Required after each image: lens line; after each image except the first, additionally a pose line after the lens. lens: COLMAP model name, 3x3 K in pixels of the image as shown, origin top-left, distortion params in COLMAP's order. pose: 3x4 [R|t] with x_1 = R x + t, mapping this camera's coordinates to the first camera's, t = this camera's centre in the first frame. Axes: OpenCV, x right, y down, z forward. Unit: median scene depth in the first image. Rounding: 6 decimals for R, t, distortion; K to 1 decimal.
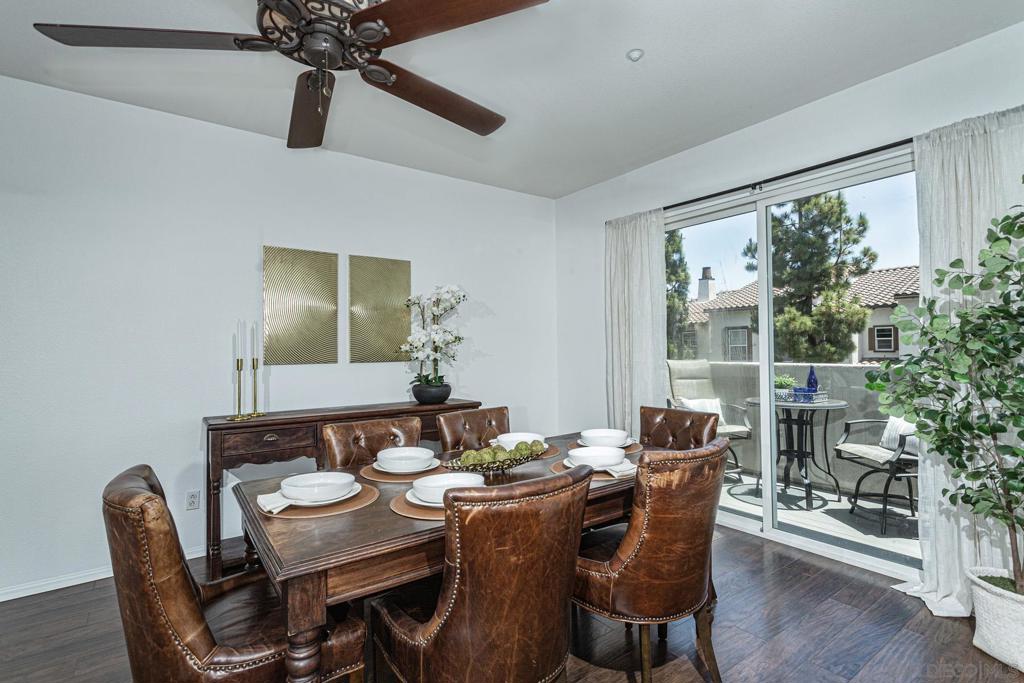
lens RADIAL K [[496.5, 0, 519.7], [0, 496.5, 339.9], [0, 0, 1]] dist [0.003516, -0.003765]
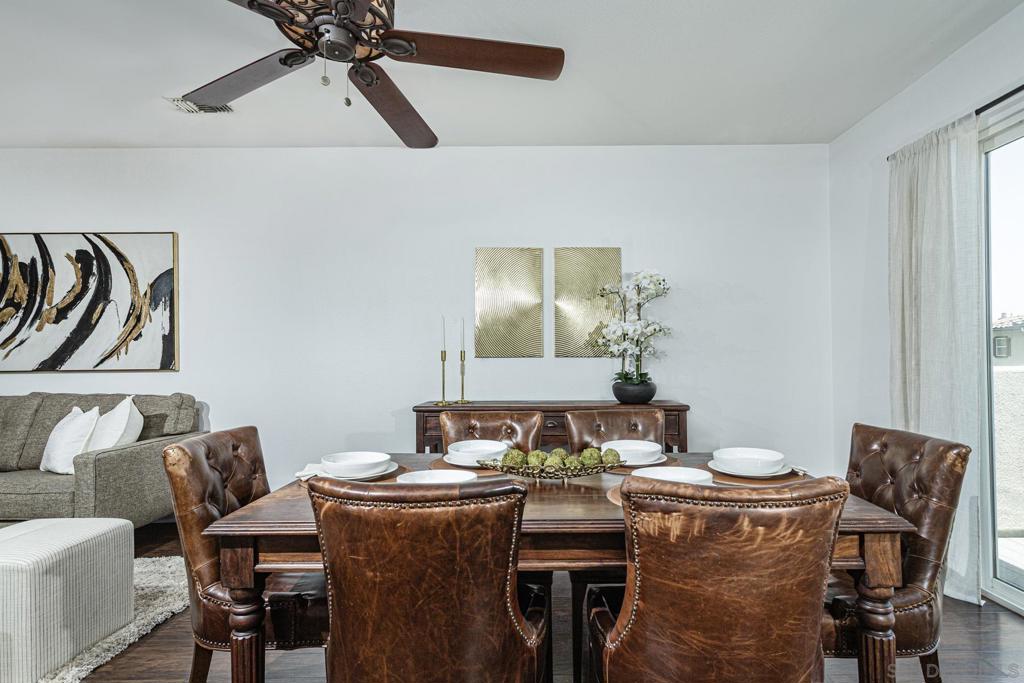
lens RADIAL K [[512.5, 0, 567.9], [0, 512.5, 353.2], [0, 0, 1]] dist [0.000669, 0.000577]
pose [[0.802362, 0.002134, -0.596833, 0.497360], [0.006390, 0.999906, 0.012165, 0.044556], [0.596803, -0.013574, 0.802273, 0.341876]]
